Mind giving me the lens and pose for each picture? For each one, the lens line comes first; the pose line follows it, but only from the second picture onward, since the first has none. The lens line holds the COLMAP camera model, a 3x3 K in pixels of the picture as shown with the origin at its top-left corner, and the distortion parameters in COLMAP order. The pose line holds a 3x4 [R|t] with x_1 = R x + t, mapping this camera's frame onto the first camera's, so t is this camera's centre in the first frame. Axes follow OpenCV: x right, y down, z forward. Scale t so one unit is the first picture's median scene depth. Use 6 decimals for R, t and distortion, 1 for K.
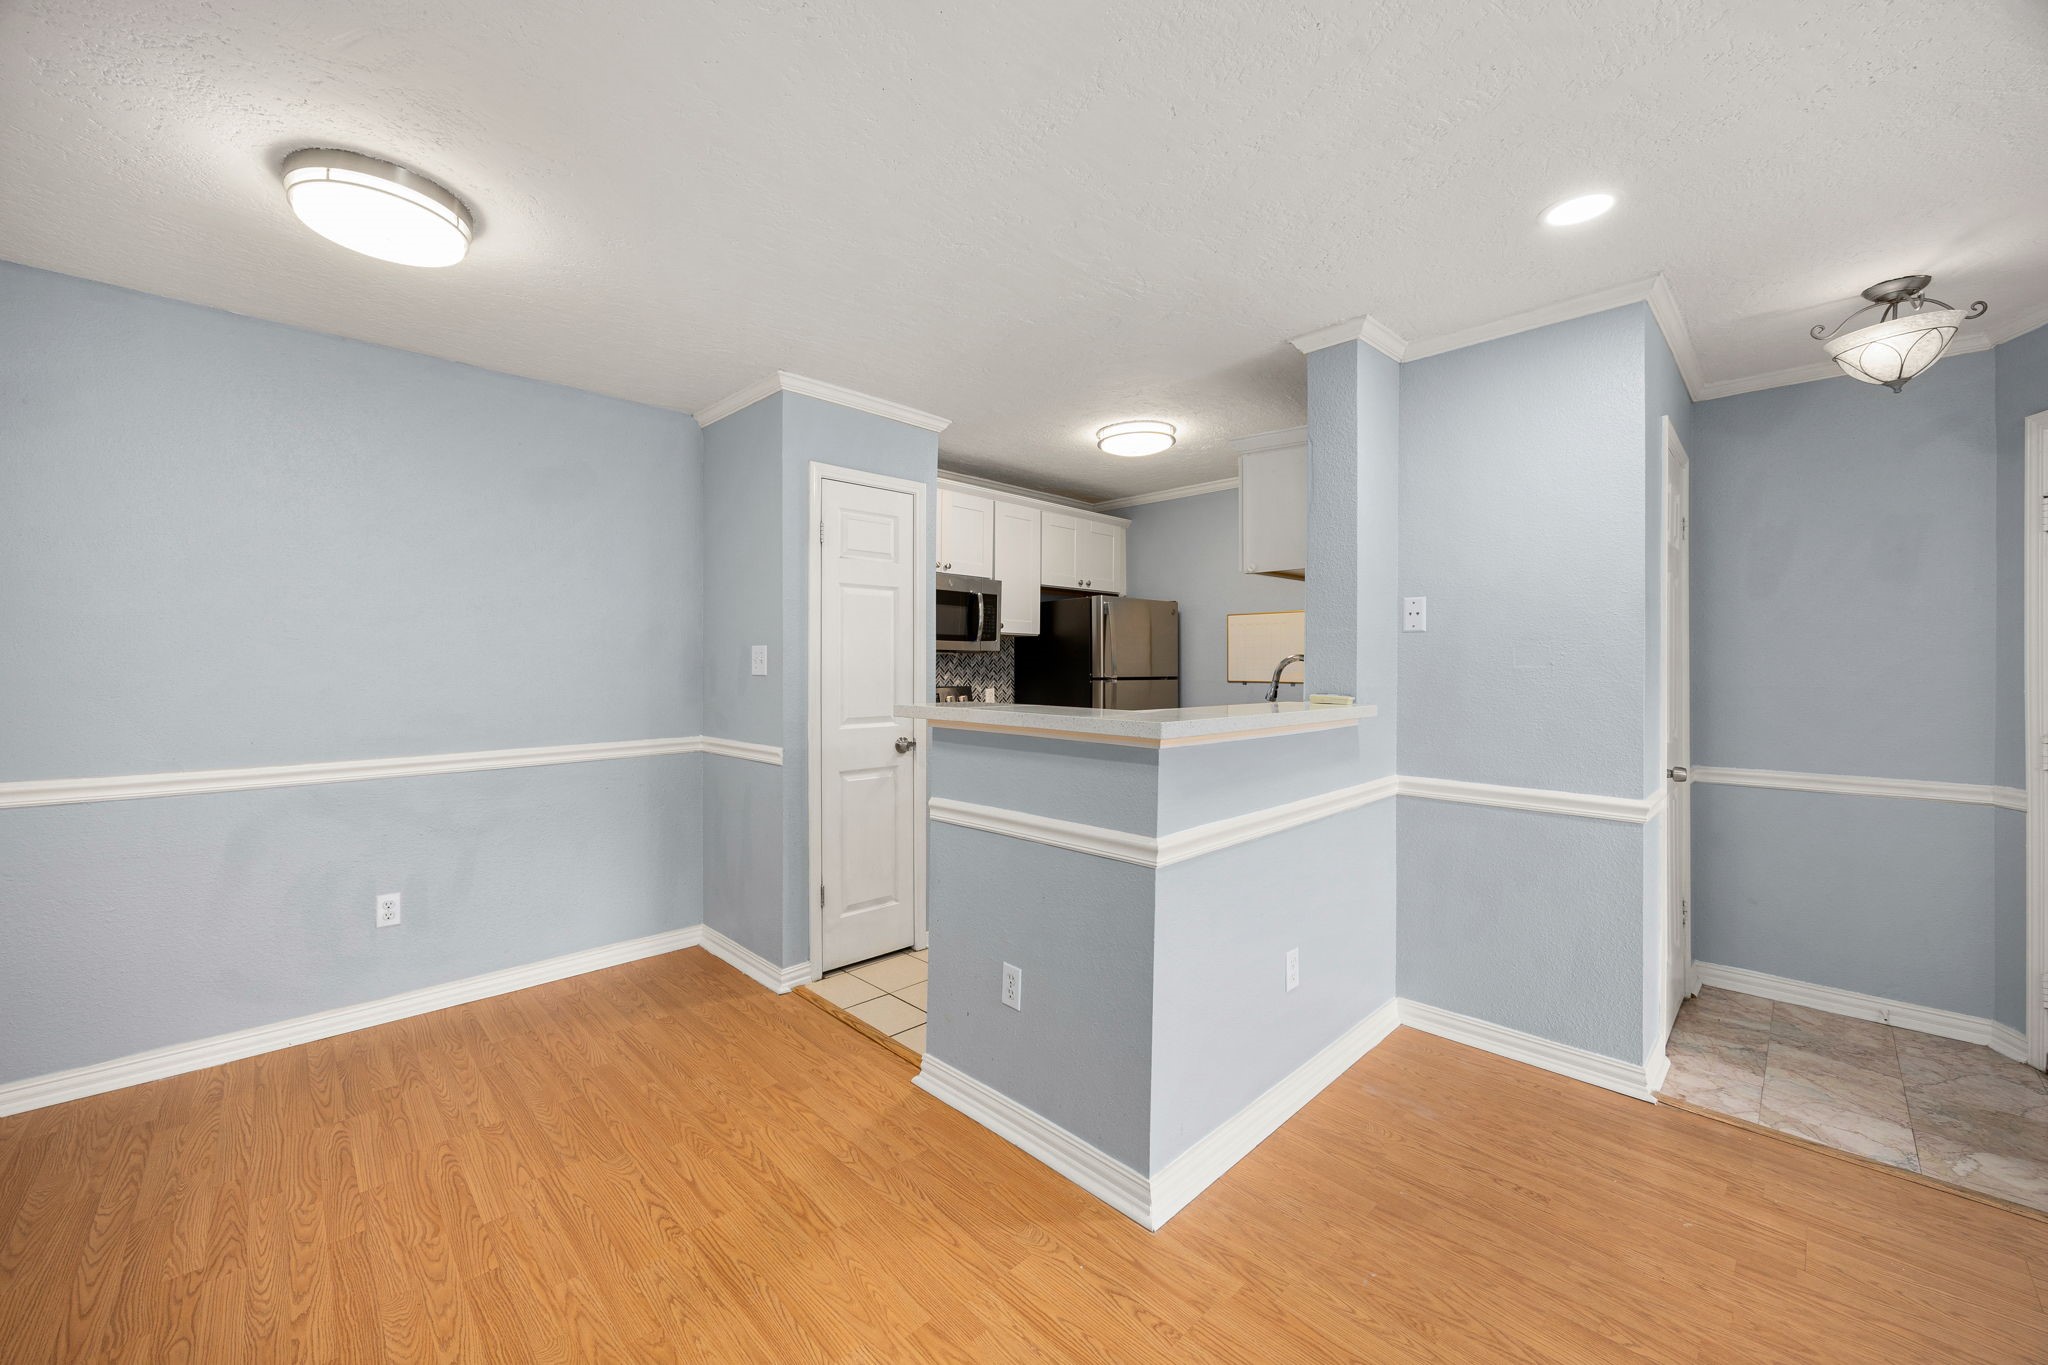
lens RADIAL K [[784.1, 0, 1021.6], [0, 784.1, 671.1], [0, 0, 1]] dist [-0.005028, 0.000051]
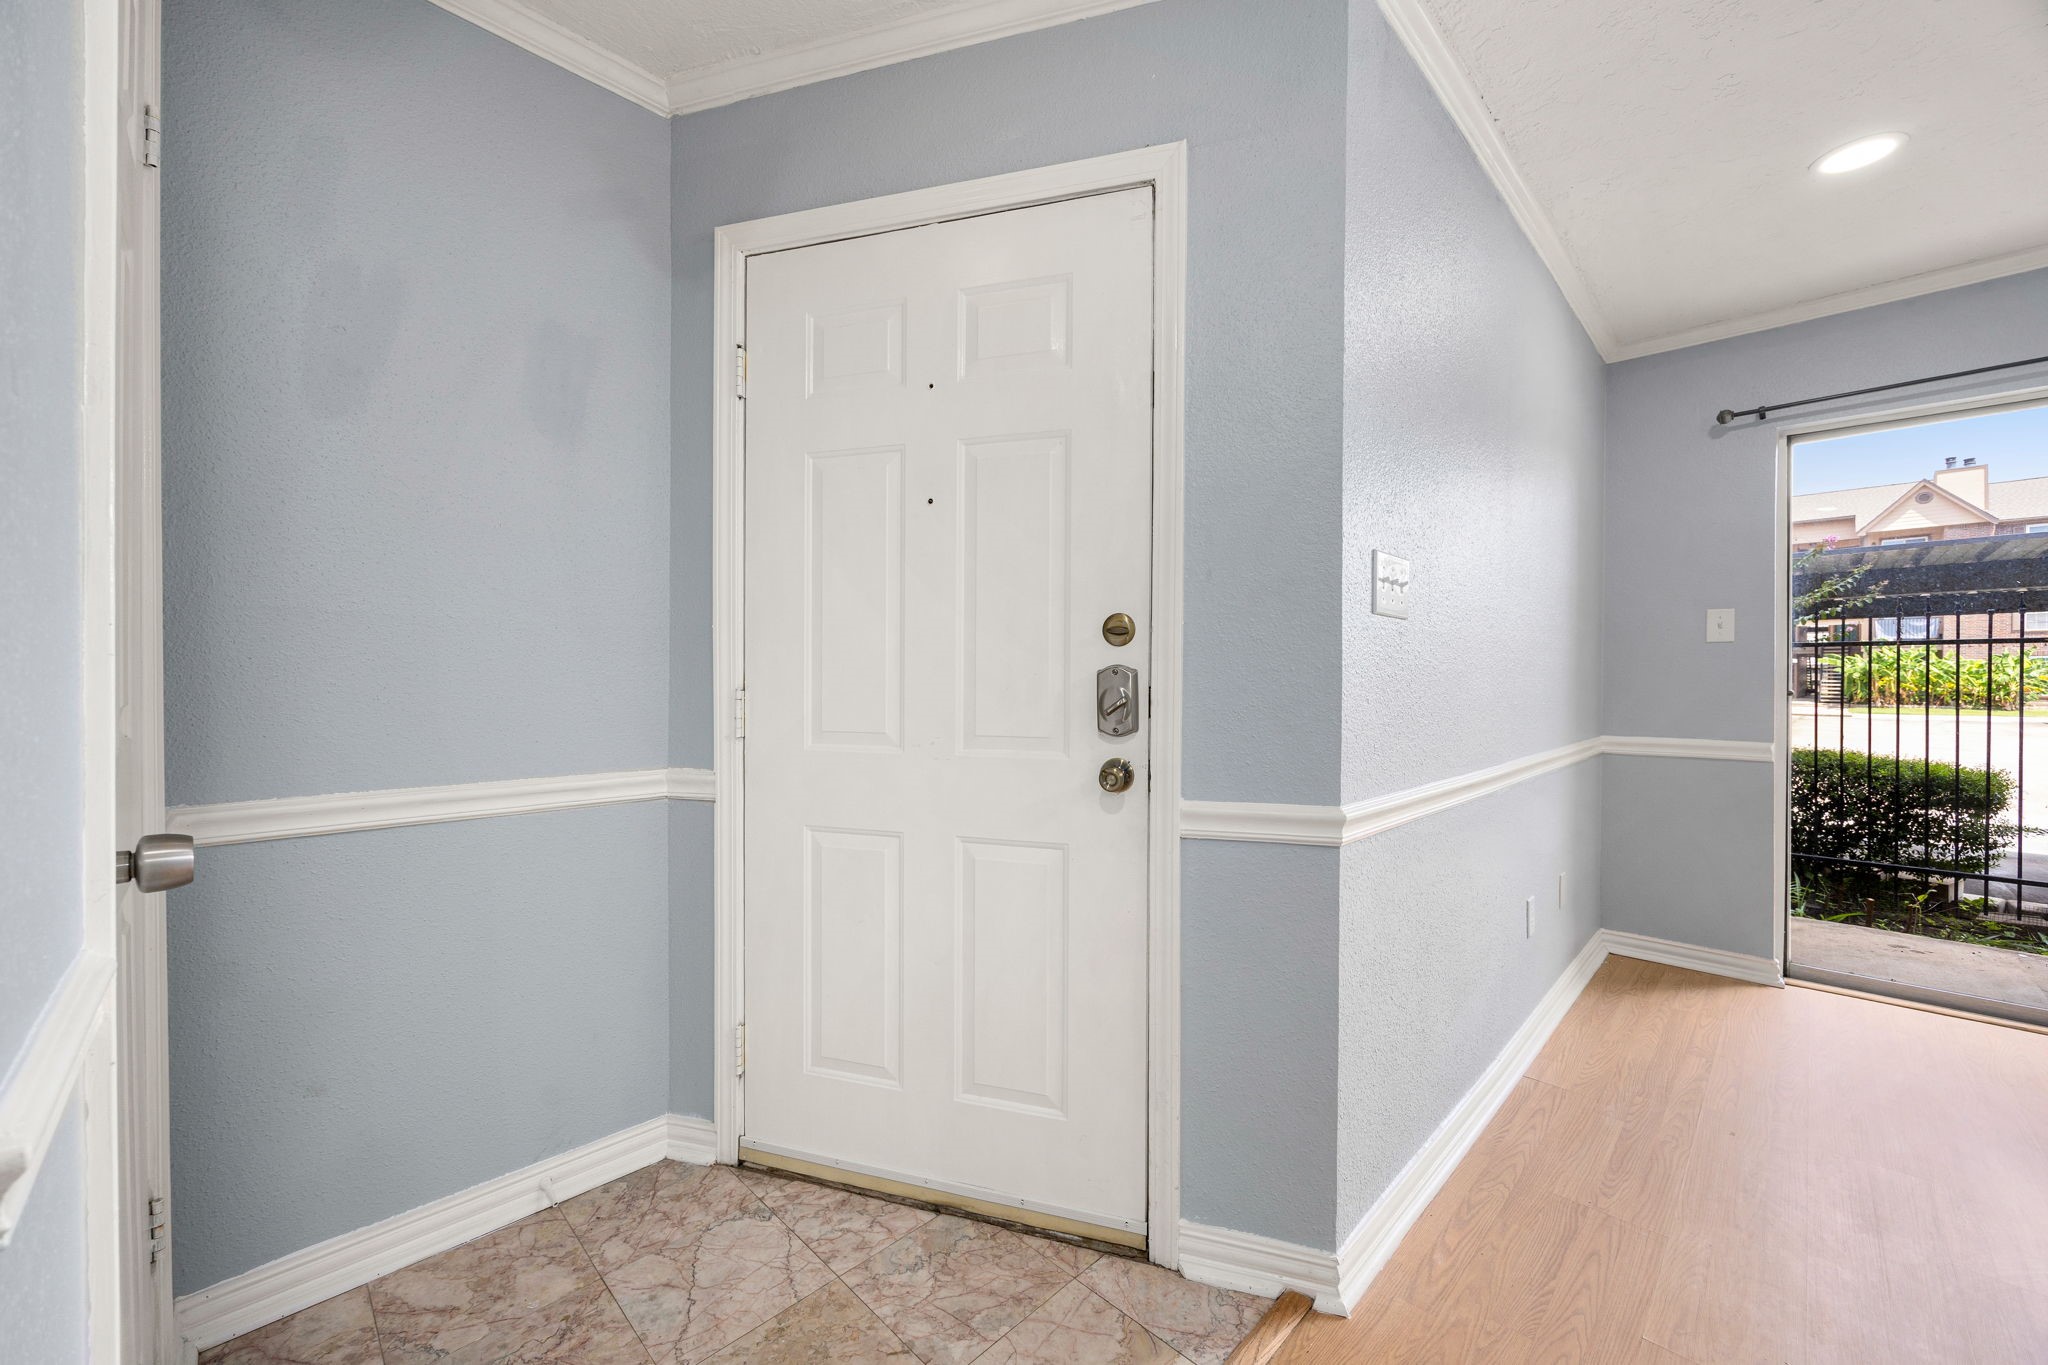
lens RADIAL K [[784.1, 0, 1022.8], [0, 784.1, 680.2], [0, 0, 1]] dist [-0.005028, 0.000051]
pose [[-0.018396, -0.004816, 0.999819, 0.559786], [-0.002271, 0.999986, 0.004775, 0.066060], [-0.999828, -0.002183, -0.018406, 0.699164]]
